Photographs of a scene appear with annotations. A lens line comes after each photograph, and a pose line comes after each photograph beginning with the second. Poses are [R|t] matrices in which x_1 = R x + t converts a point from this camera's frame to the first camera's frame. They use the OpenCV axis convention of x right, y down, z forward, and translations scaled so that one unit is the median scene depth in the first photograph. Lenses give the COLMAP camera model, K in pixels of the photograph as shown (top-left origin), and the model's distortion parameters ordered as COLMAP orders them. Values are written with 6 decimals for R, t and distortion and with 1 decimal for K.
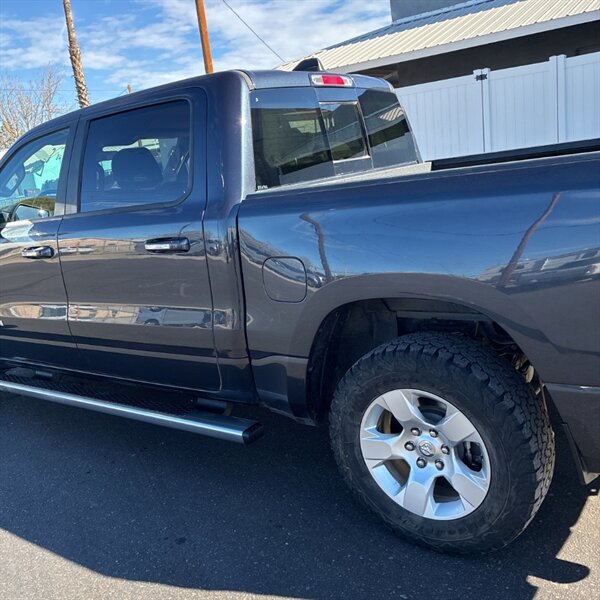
lens RADIAL K [[595.8, 0, 300.0], [0, 595.8, 300.0], [0, 0, 1]] dist [0.013908, 0.016633]
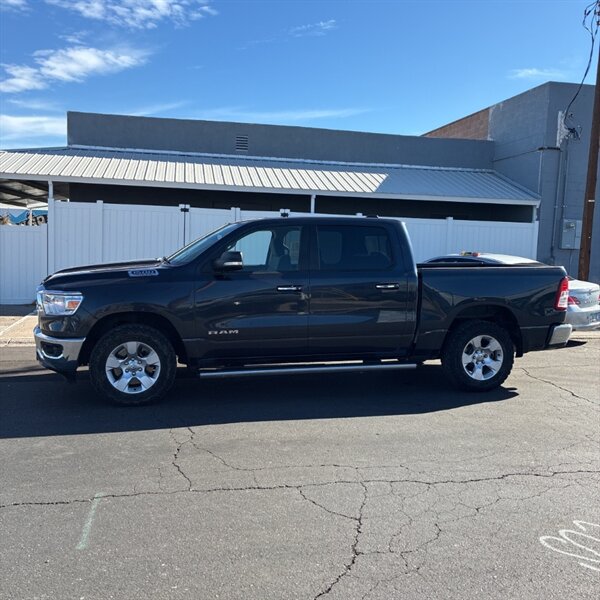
lens RADIAL K [[595.8, 0, 300.0], [0, 595.8, 300.0], [0, 0, 1]] dist [0.013908, 0.016633]
pose [[0.637218, 0.068483, 0.767635, -2.654390], [0.081847, 0.984398, -0.155764, 0.353372], [-0.766325, 0.162084, 0.621671, -0.225064]]
